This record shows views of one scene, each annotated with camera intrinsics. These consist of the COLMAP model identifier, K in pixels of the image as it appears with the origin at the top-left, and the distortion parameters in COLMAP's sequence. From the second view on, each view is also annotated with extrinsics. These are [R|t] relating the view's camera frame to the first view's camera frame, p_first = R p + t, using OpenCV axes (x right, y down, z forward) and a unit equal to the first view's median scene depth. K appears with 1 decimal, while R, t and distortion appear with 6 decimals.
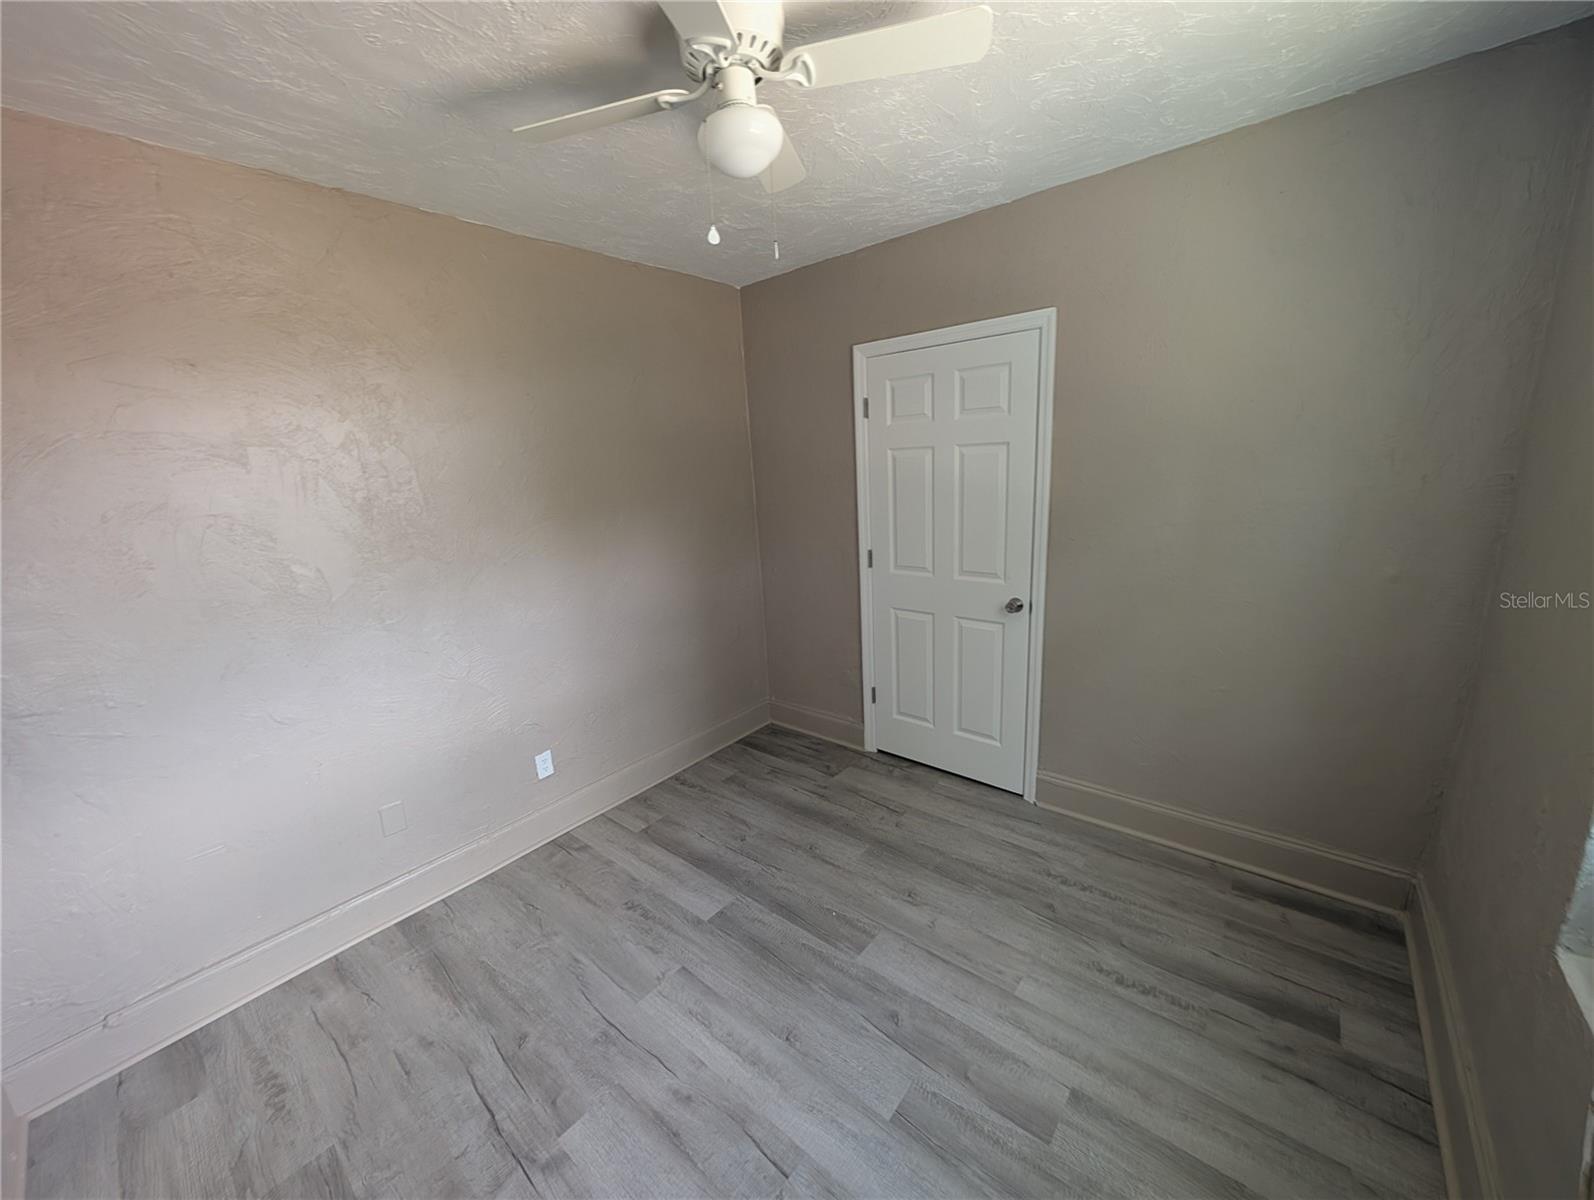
lens RADIAL K [[603.0, 0, 802.0], [0, 603.0, 600.9], [0, 0, 1]] dist [-0.001989, 0.000261]
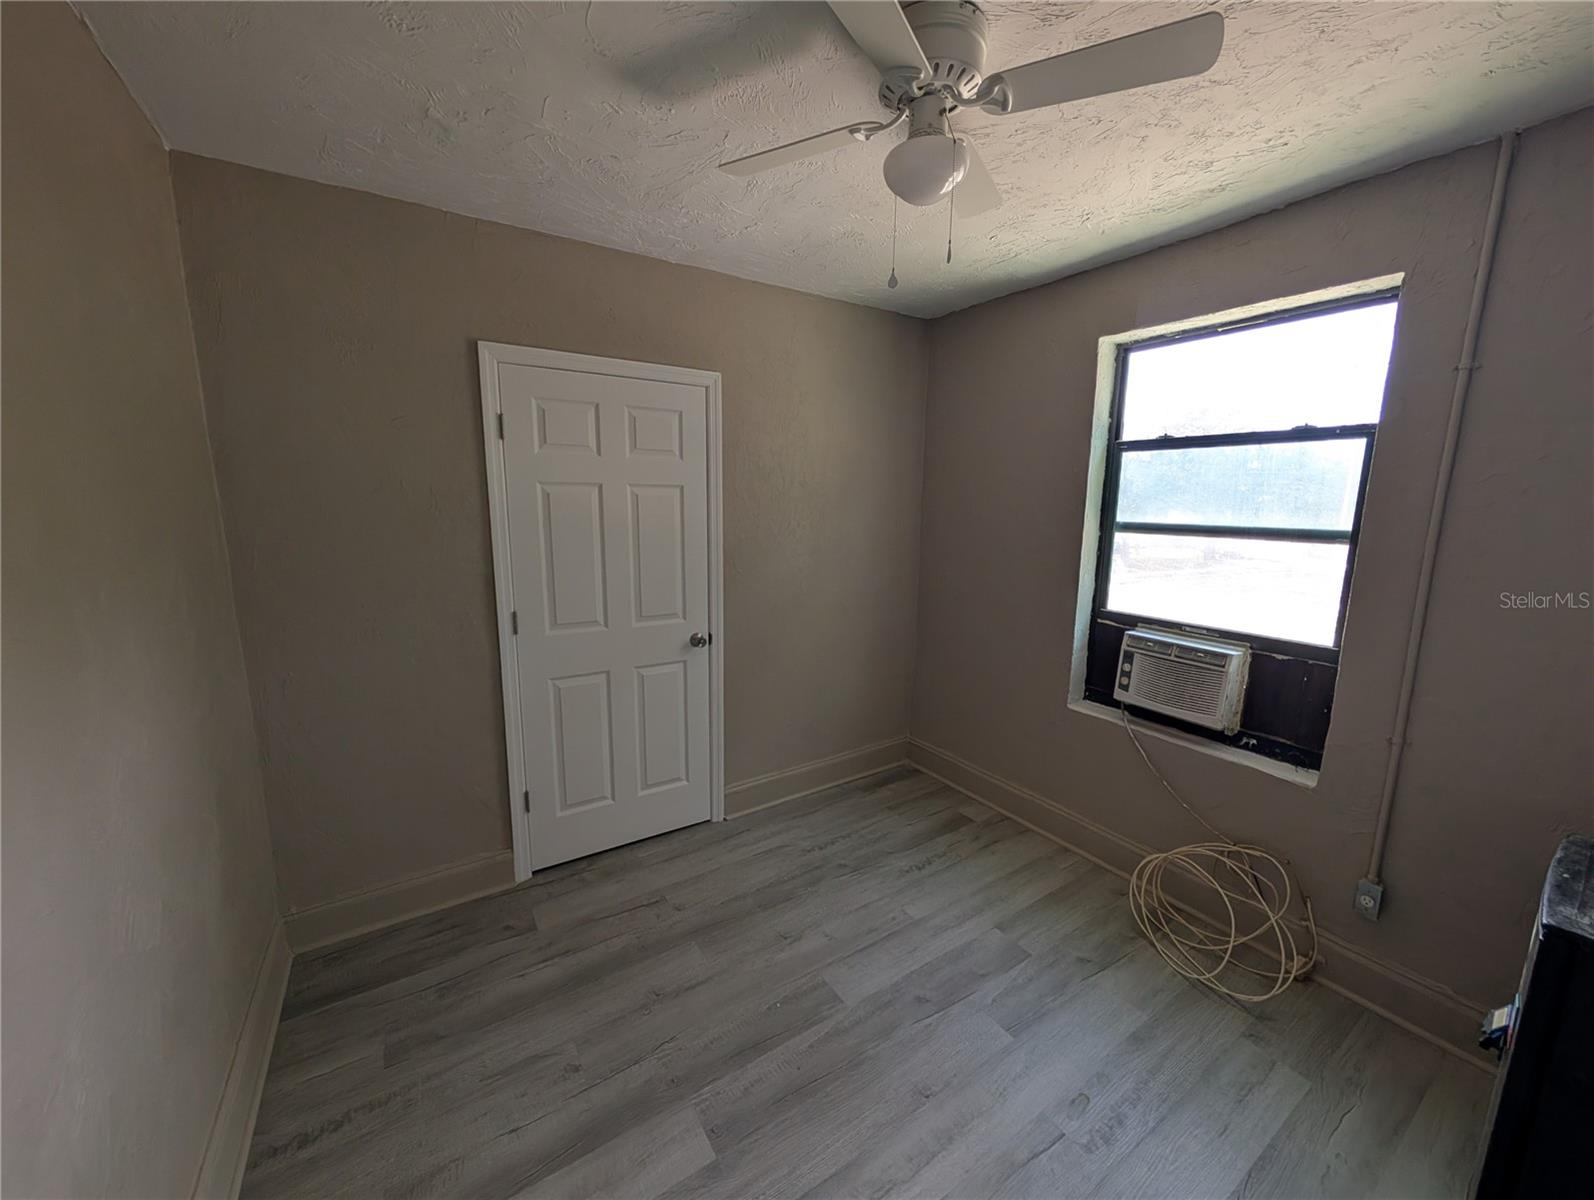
lens RADIAL K [[603.0, 0, 802.0], [0, 603.0, 600.9], [0, 0, 1]] dist [-0.001989, 0.000261]
pose [[0.296611, -0.104968, 0.949212, -0.638626], [0.194742, 0.979704, 0.047487, -0.080984], [-0.934932, 0.170766, 0.311033, 0.542169]]
